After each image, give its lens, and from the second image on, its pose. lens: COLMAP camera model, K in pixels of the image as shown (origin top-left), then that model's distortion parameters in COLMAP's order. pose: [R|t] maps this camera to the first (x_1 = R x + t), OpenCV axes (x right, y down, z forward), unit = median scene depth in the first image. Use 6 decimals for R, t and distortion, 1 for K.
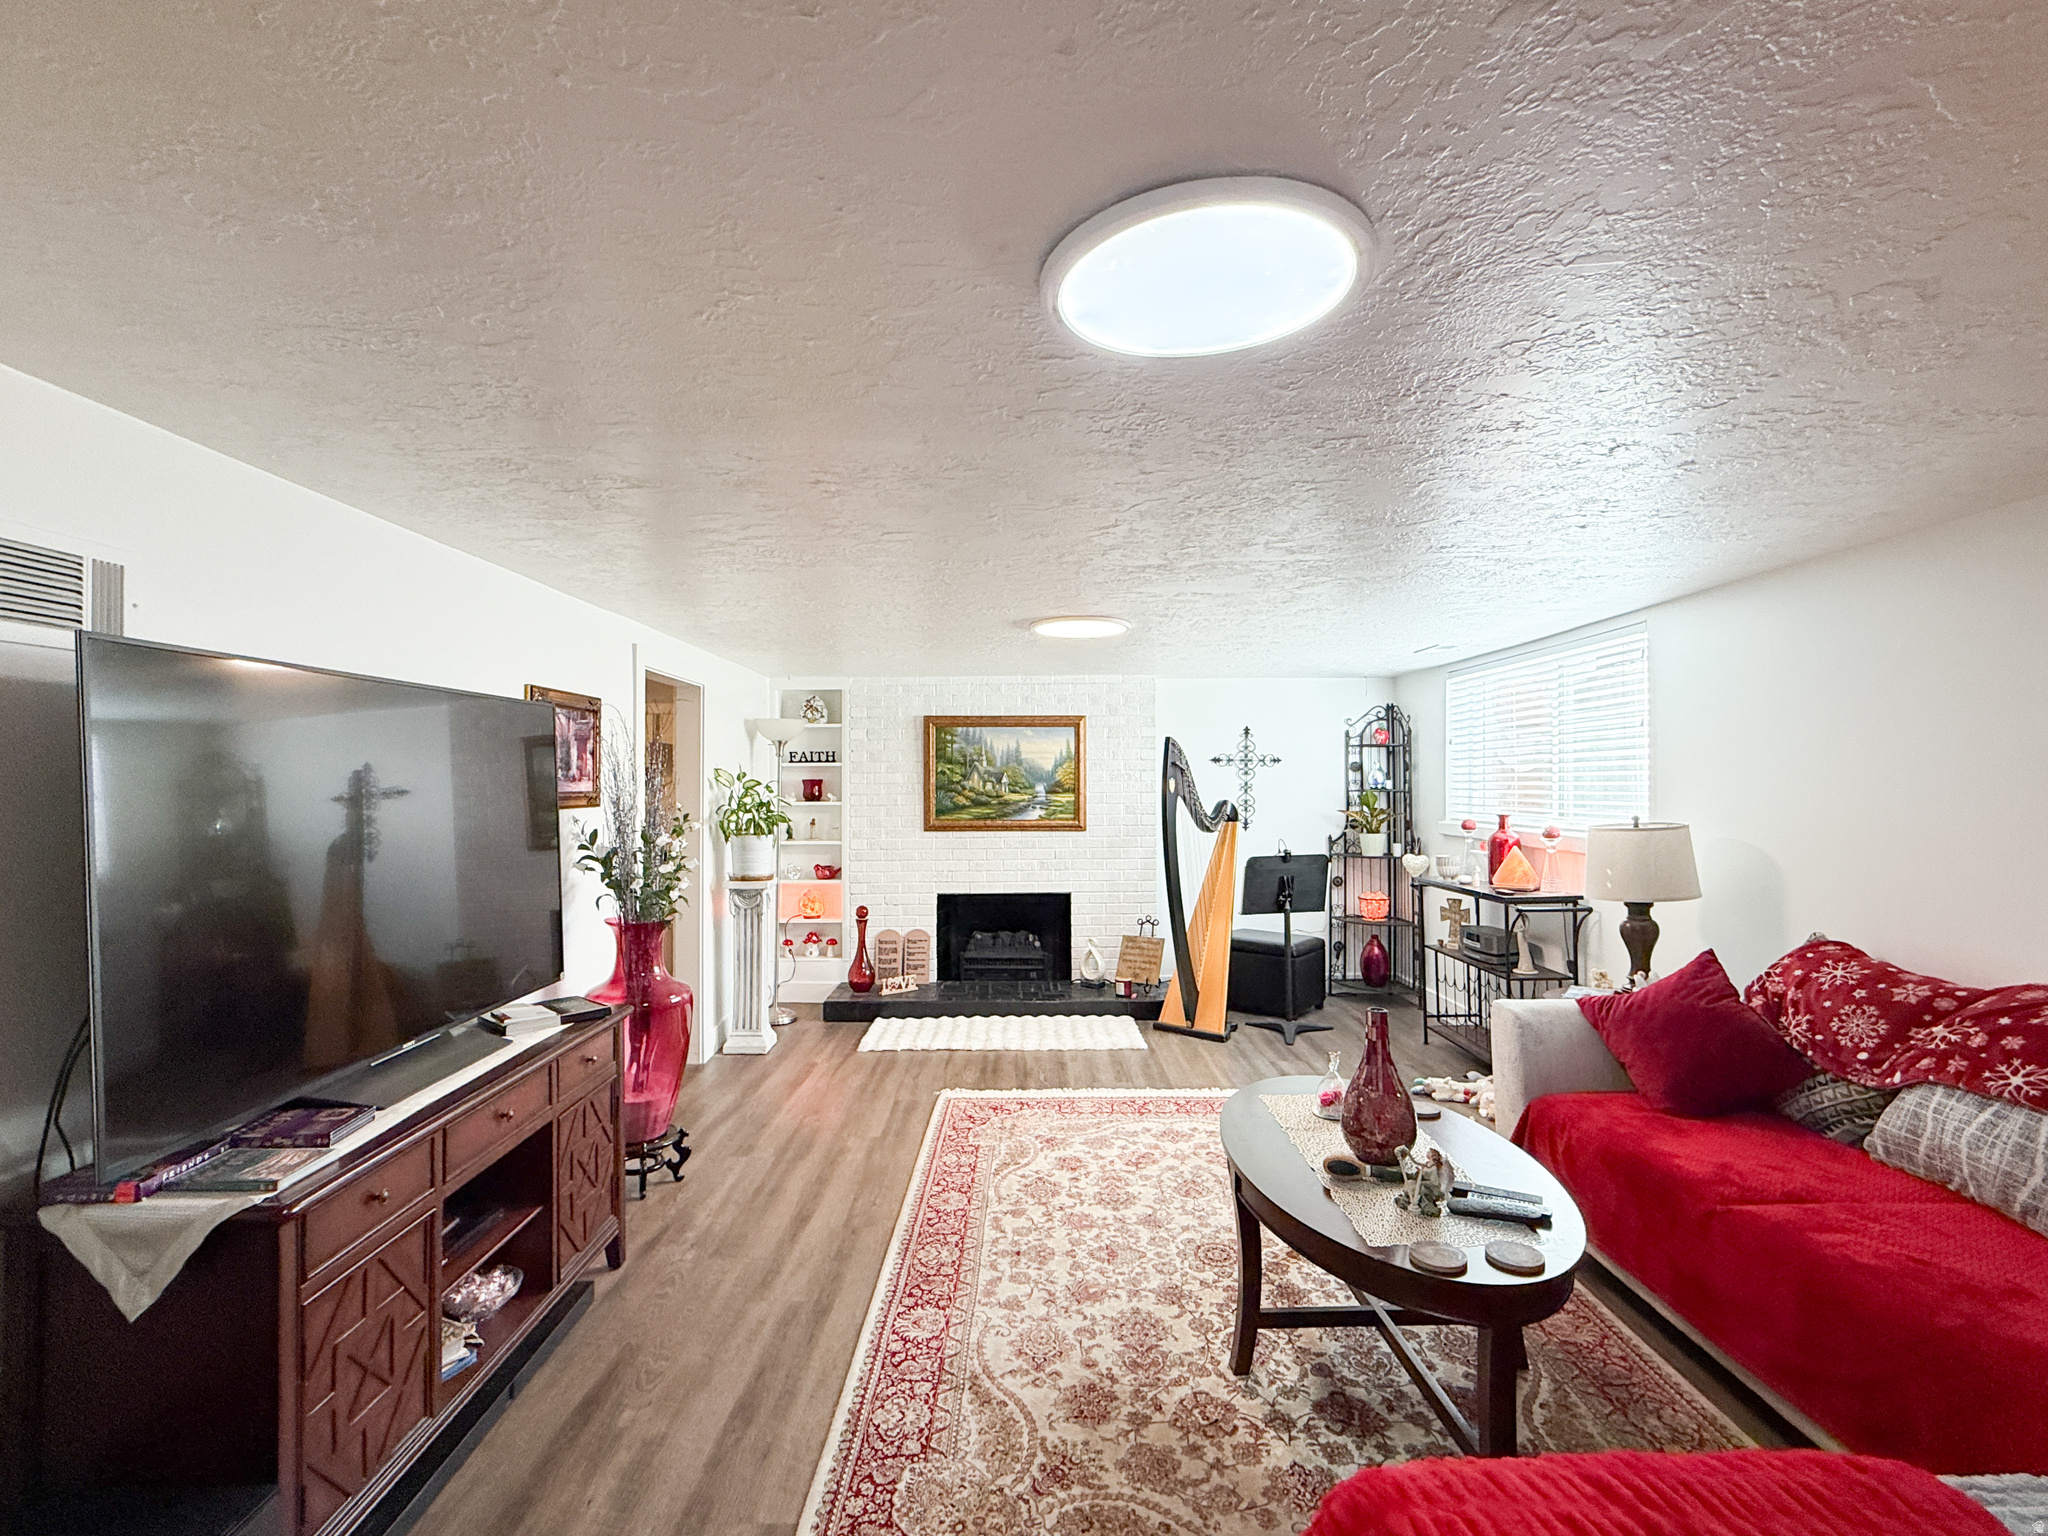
lens RADIAL K [[941.8, 0, 1051.0], [0, 941.8, 782.9], [0, 0, 1]] dist [0.002488, 0.000838]
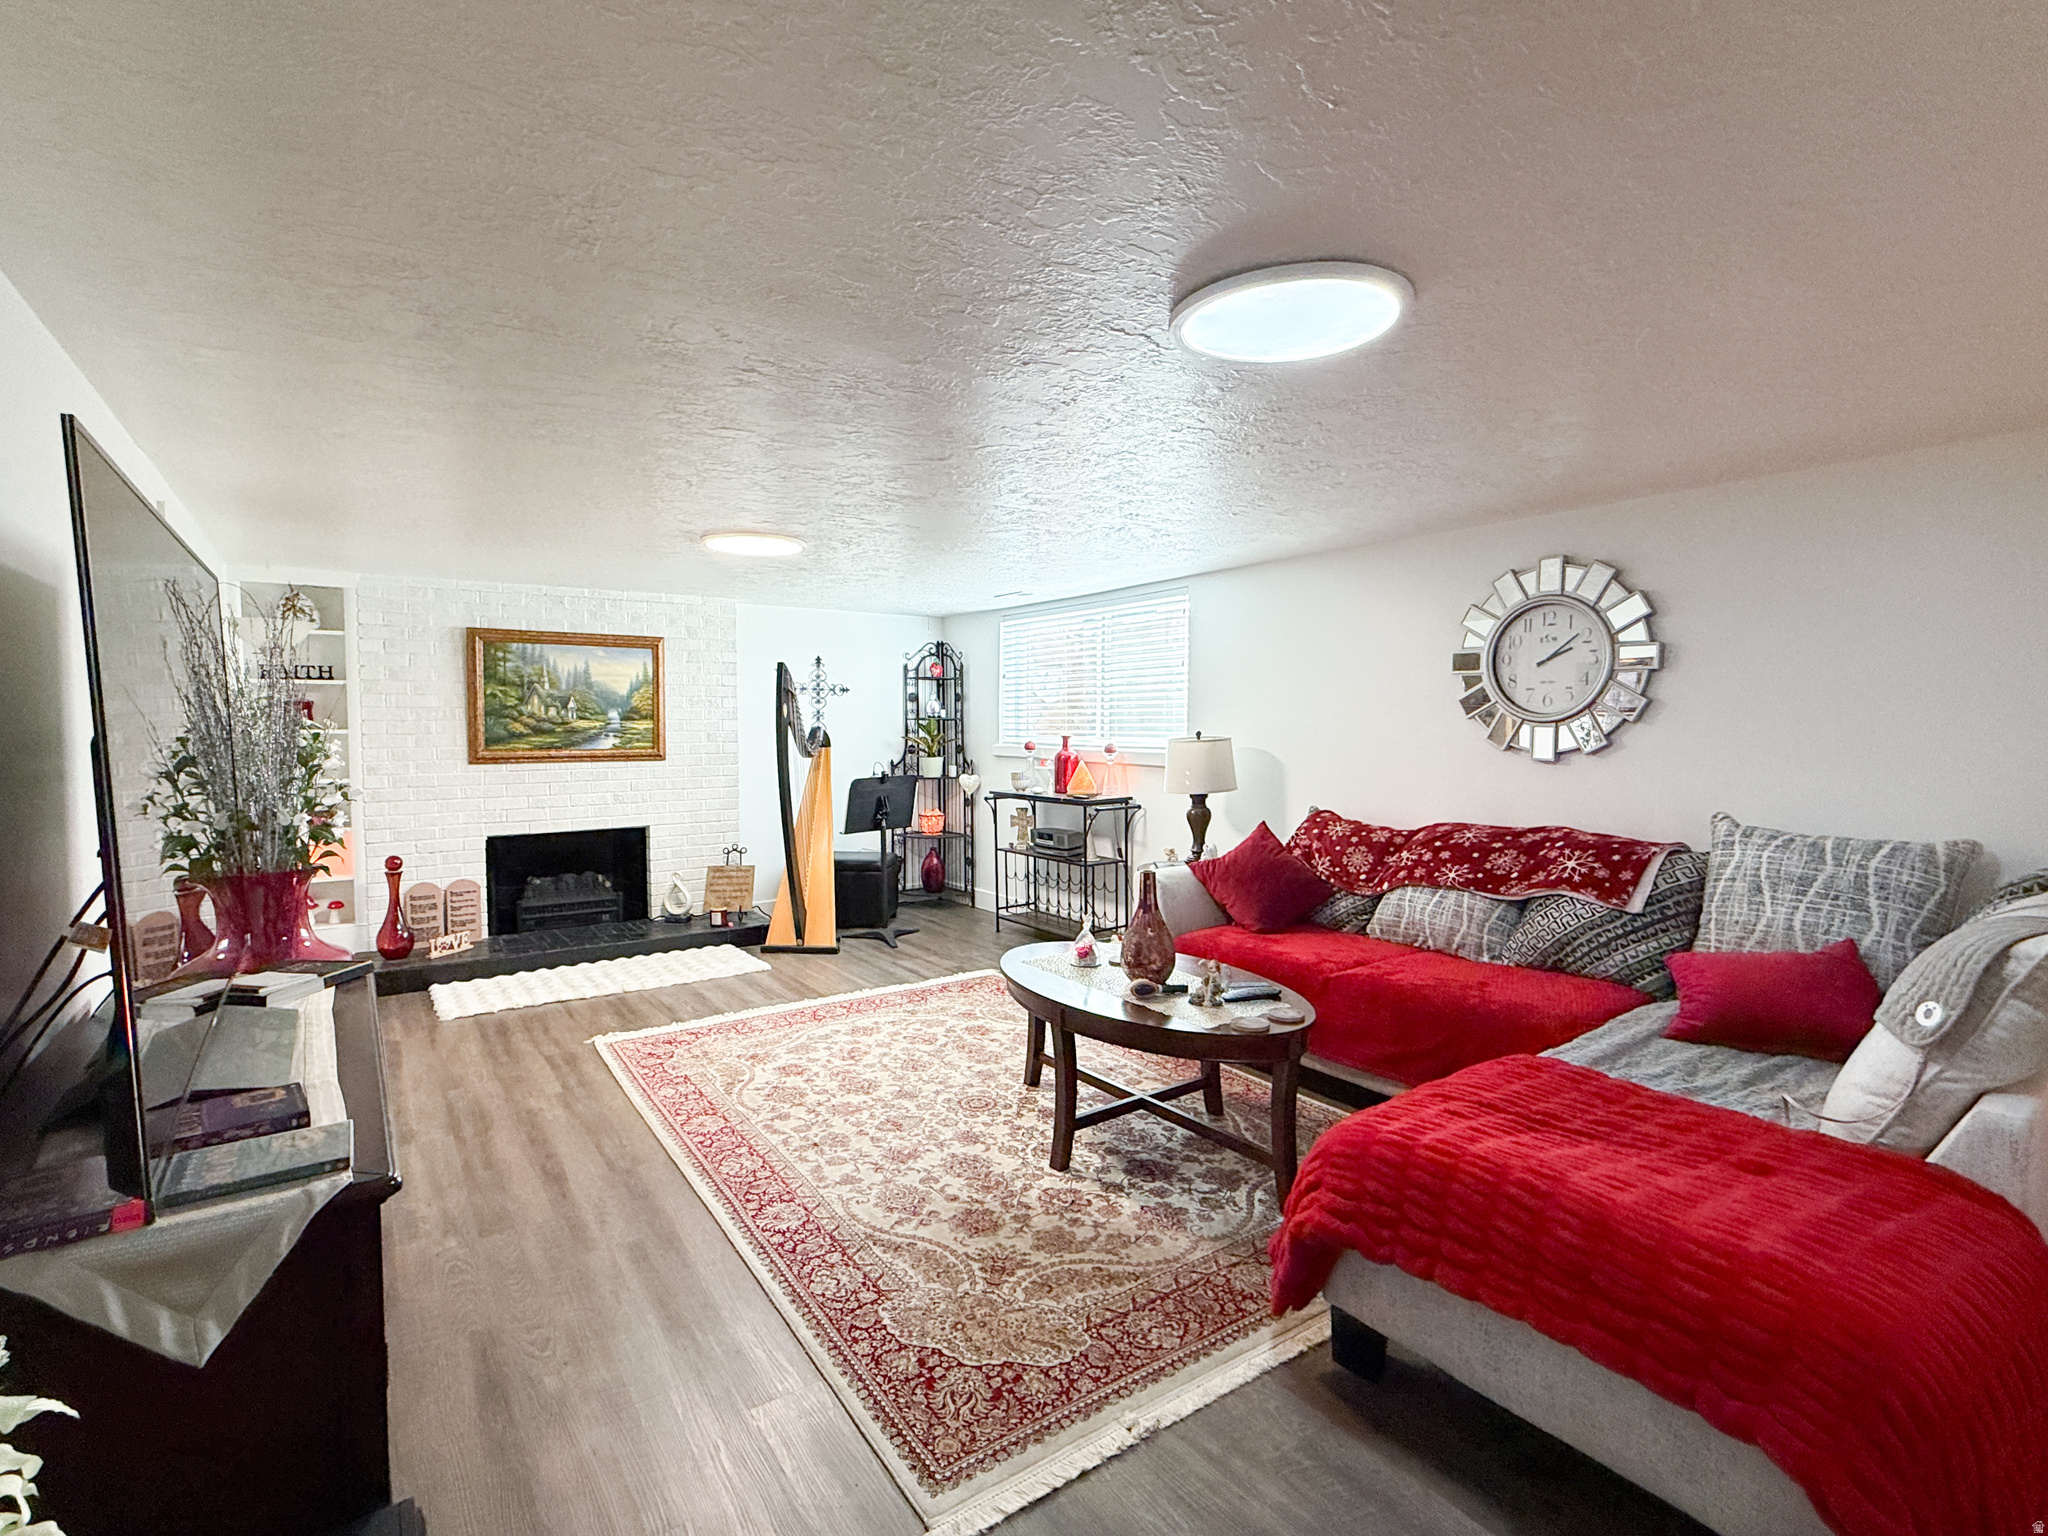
lens RADIAL K [[941.8, 0, 1039.1], [0, 941.8, 783.9], [0, 0, 1]] dist [0.002488, 0.000838]
pose [[0.824575, -0.035067, 0.564665, -0.337657], [-0.001926, 0.997897, 0.064784, 0.023064], [-0.565750, -0.054507, 0.822773, 0.011705]]
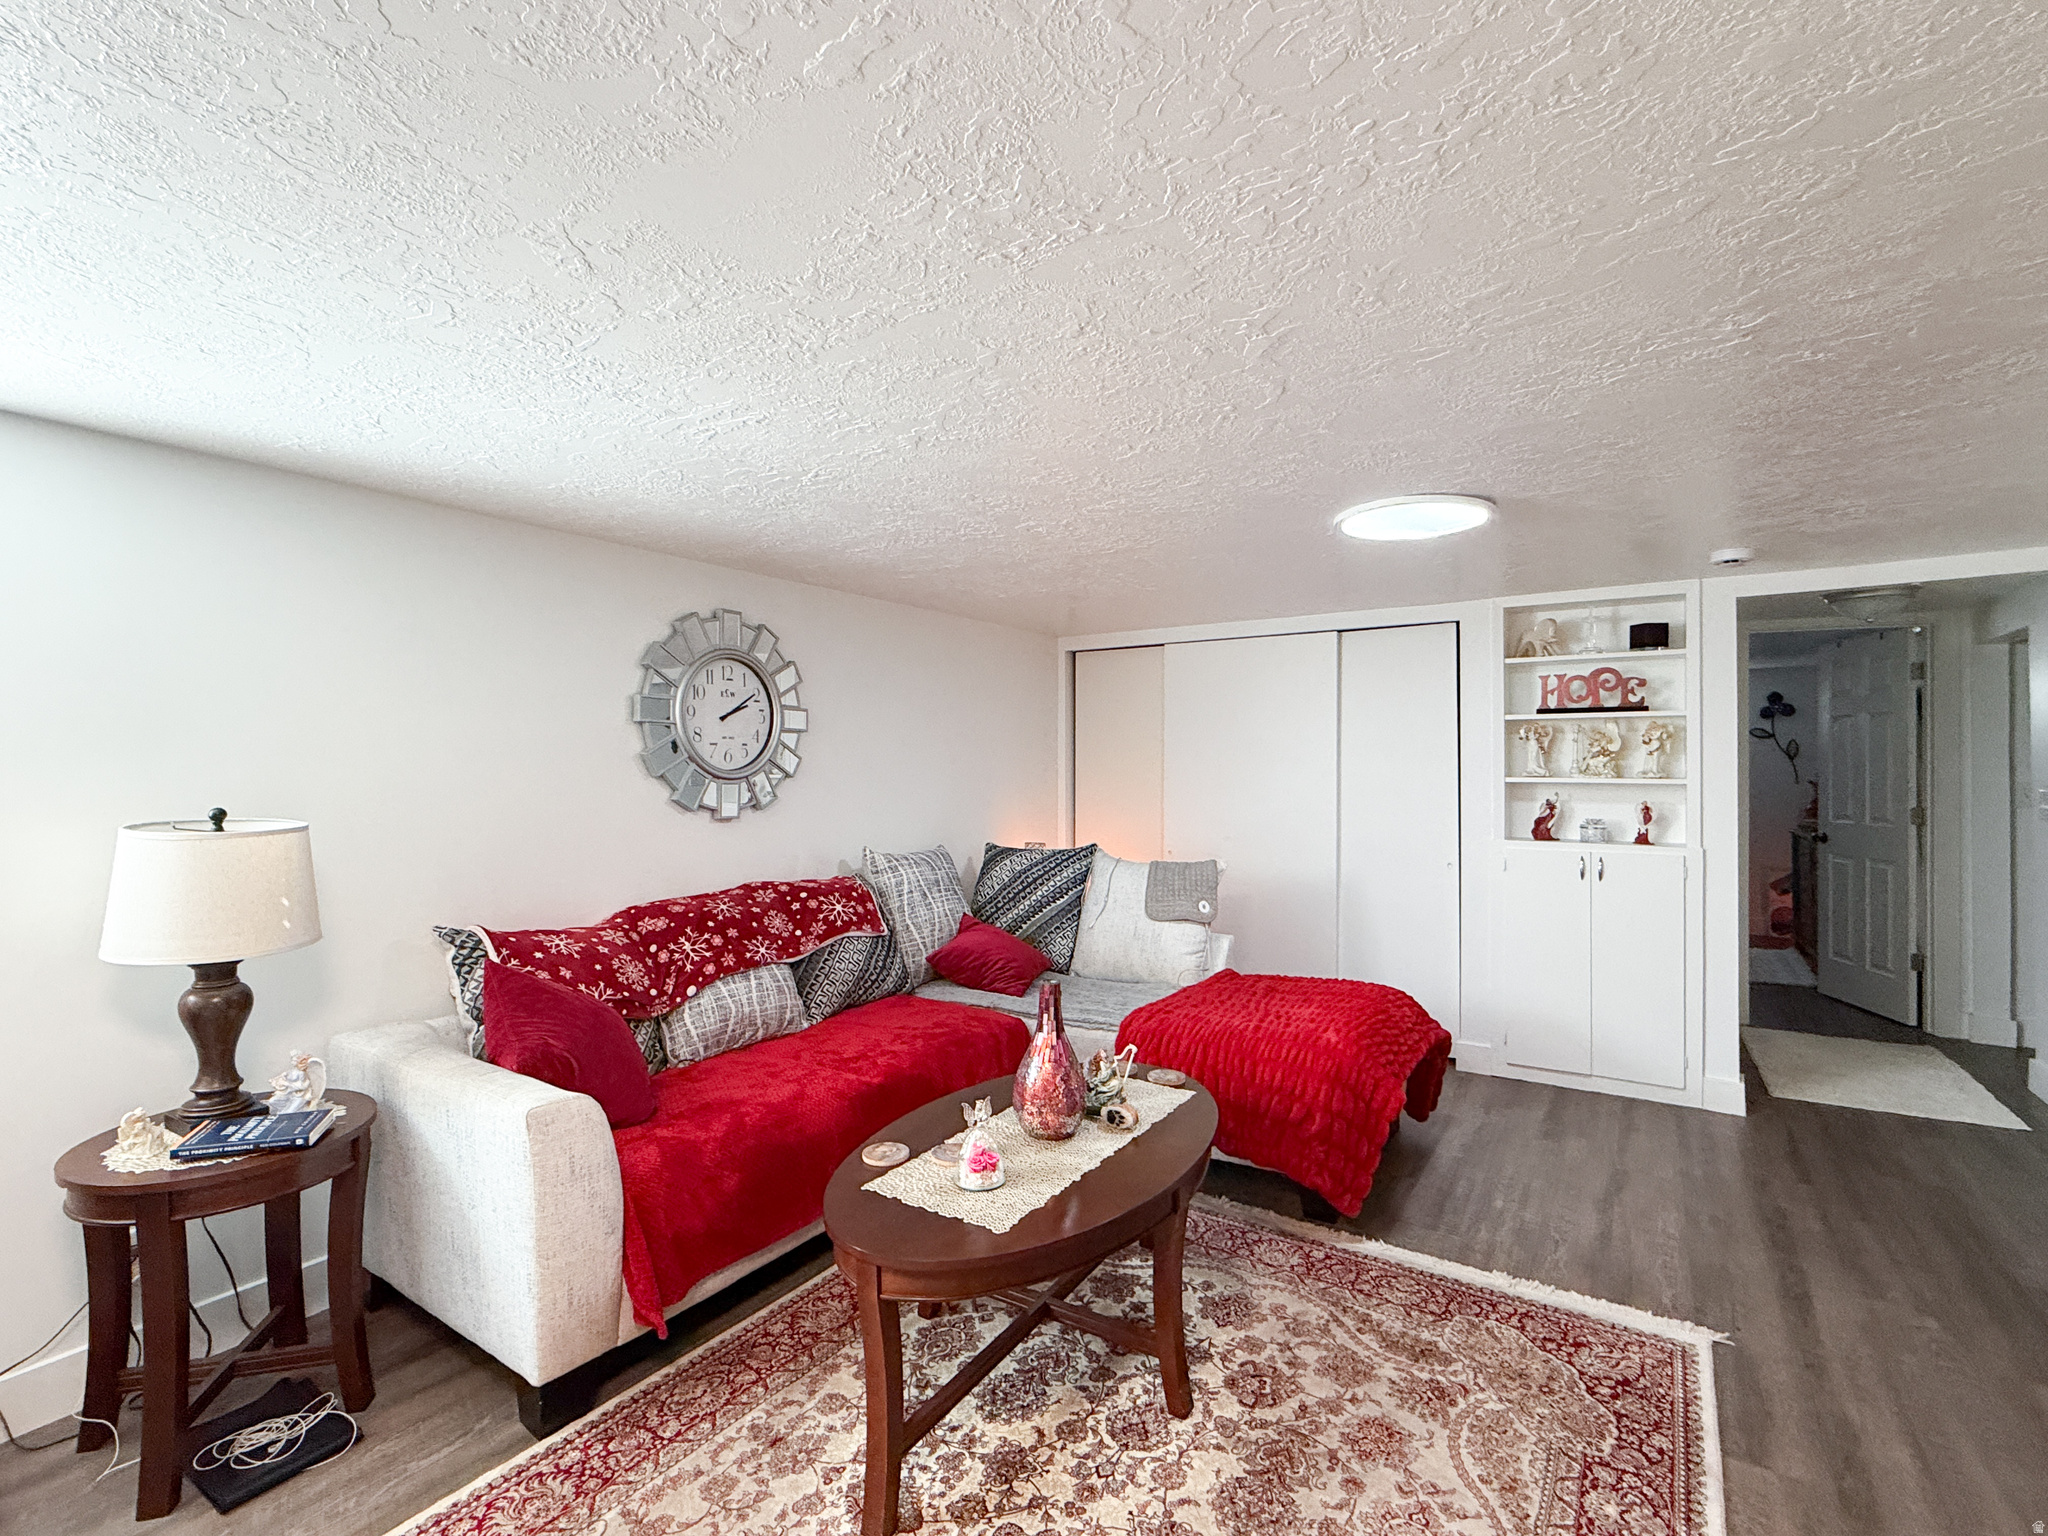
lens RADIAL K [[941.8, 0, 1019.3], [0, 941.8, 776.8], [0, 0, 1]] dist [0.002488, 0.000838]
pose [[-0.816292, 0.001304, 0.577638, -0.124495], [0.005949, 0.999963, 0.006149, 0.015163], [-0.577609, 0.008456, -0.816270, 1.197580]]
